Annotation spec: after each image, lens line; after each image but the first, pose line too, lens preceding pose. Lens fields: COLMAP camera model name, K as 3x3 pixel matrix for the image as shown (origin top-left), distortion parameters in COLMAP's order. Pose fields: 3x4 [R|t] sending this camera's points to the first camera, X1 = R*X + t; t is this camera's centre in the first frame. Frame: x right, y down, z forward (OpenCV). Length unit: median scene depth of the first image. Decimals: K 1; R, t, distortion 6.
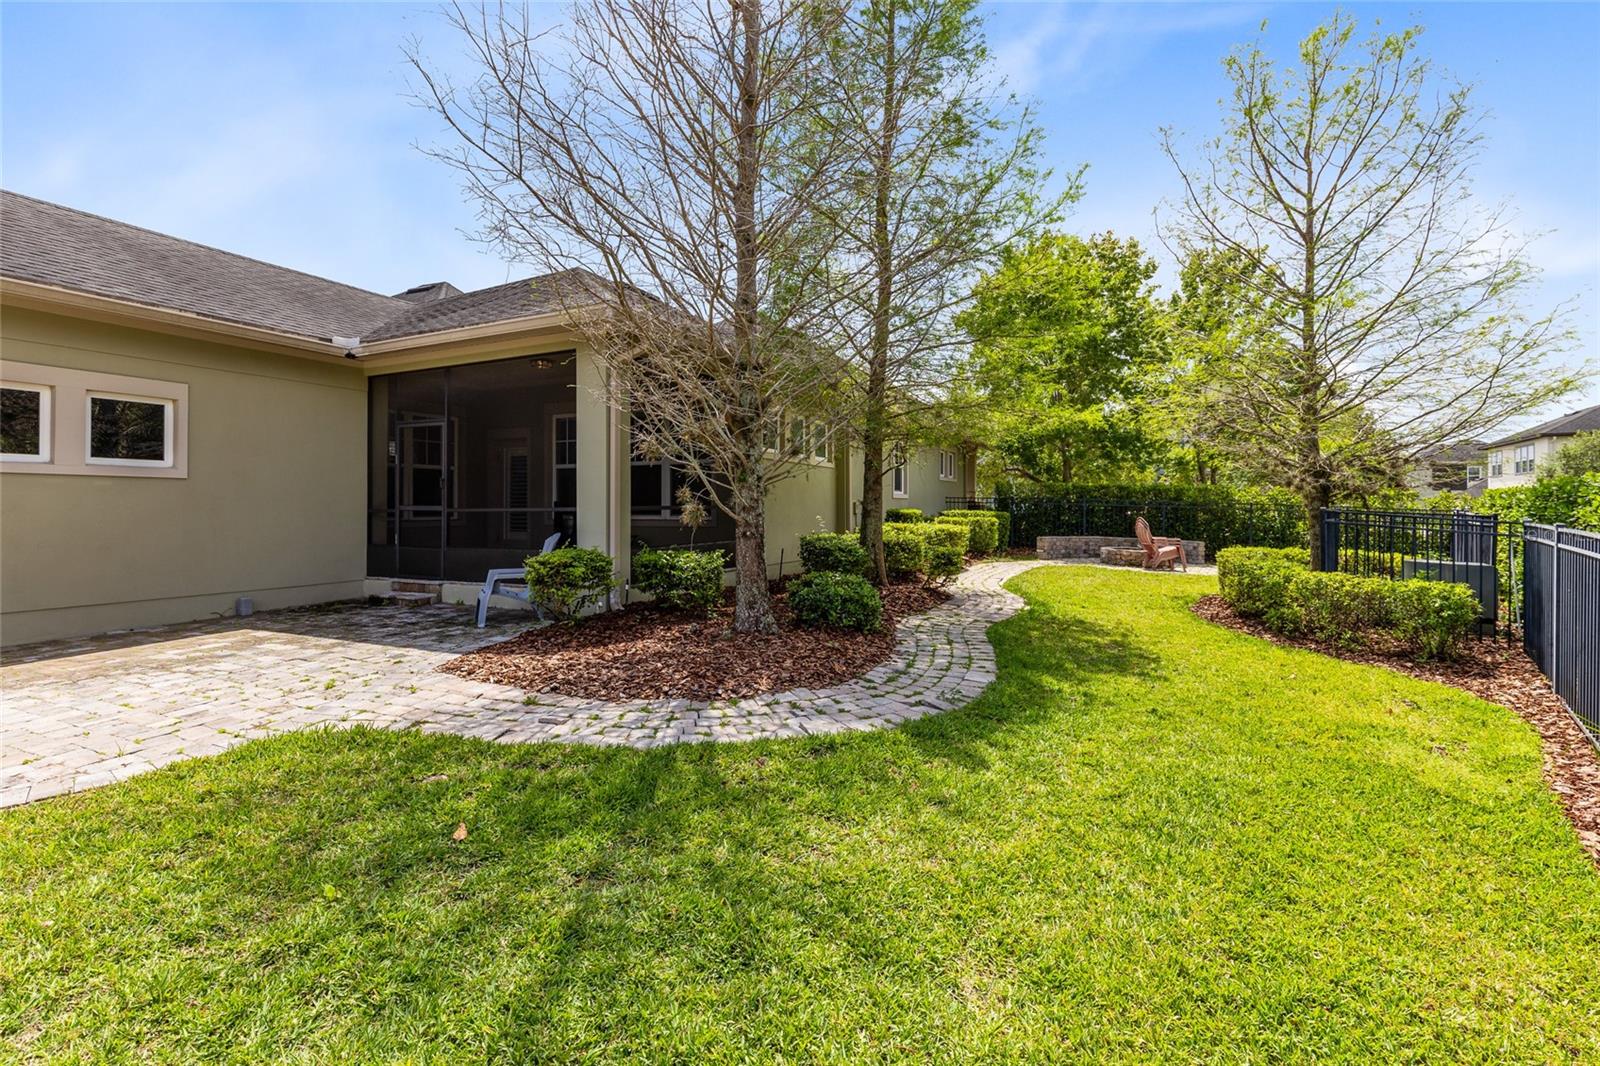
lens RADIAL K [[729.6, 0, 802.4], [0, 729.6, 523.4], [0, 0, 1]] dist [0.009631, -0.000964]
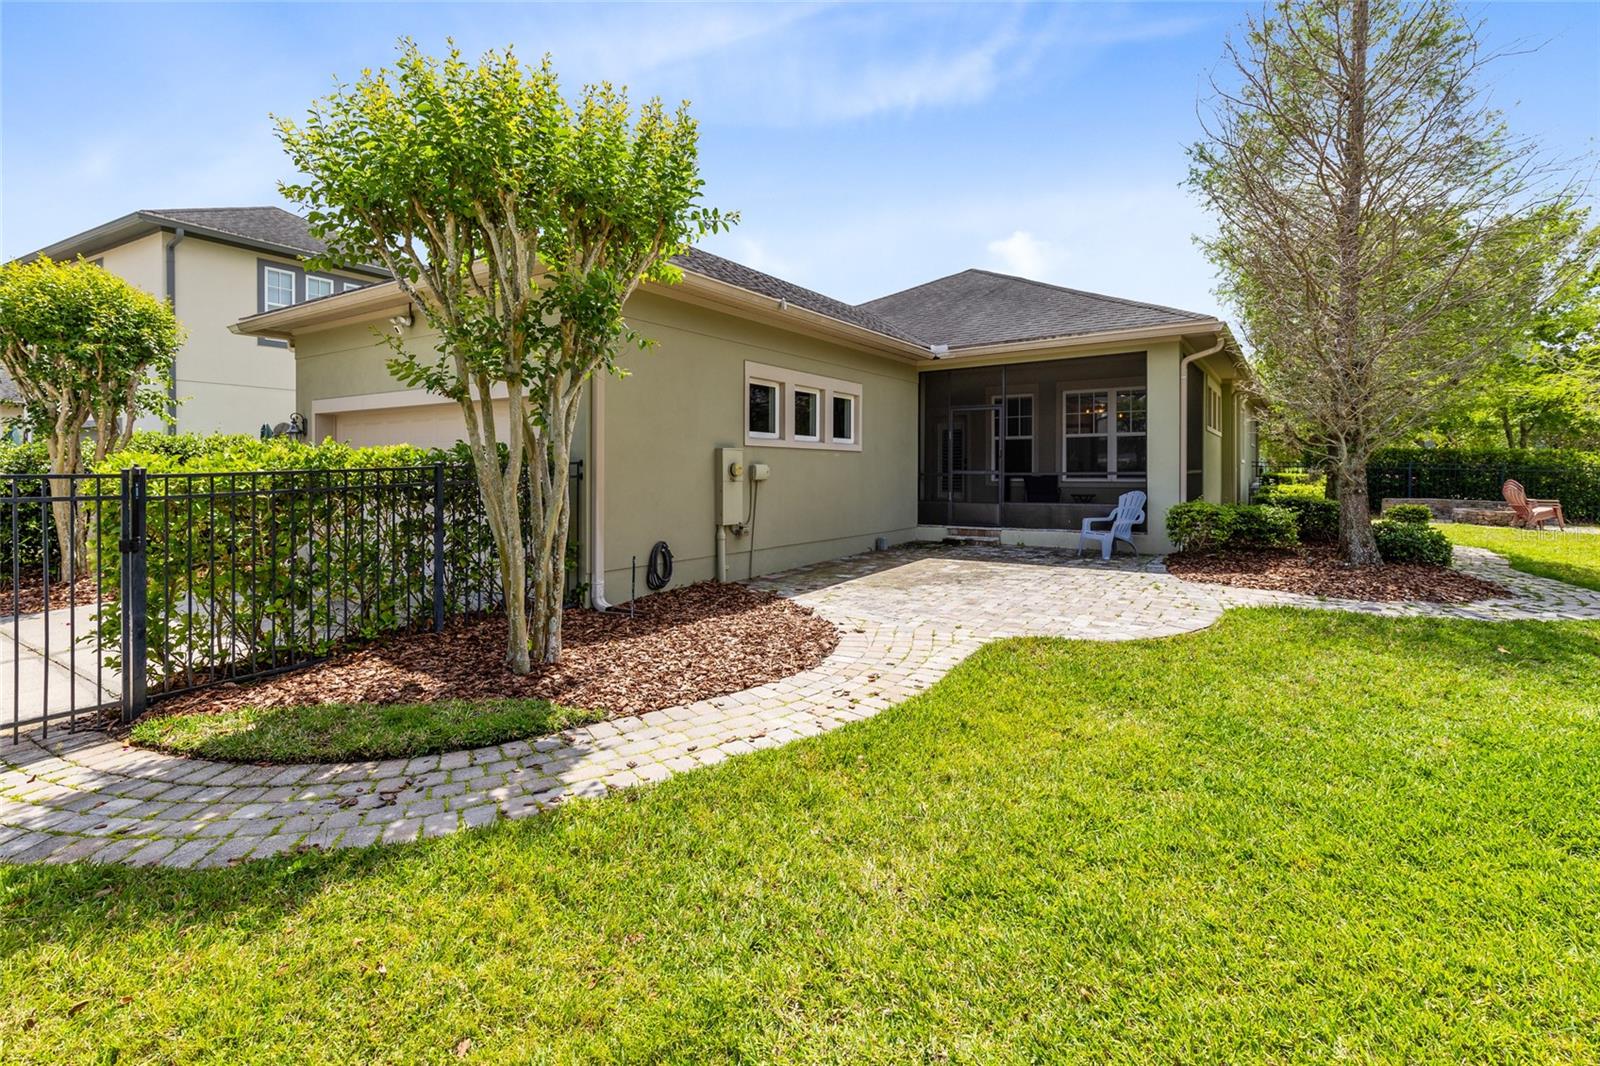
lens RADIAL K [[729.6, 0, 798.4], [0, 729.6, 525.9], [0, 0, 1]] dist [0.009631, -0.000964]
pose [[0.989287, 0.011347, -0.145545, -0.638332], [-0.003538, 0.998545, 0.053800, 0.005123], [0.145944, -0.052709, 0.987888, -0.352689]]
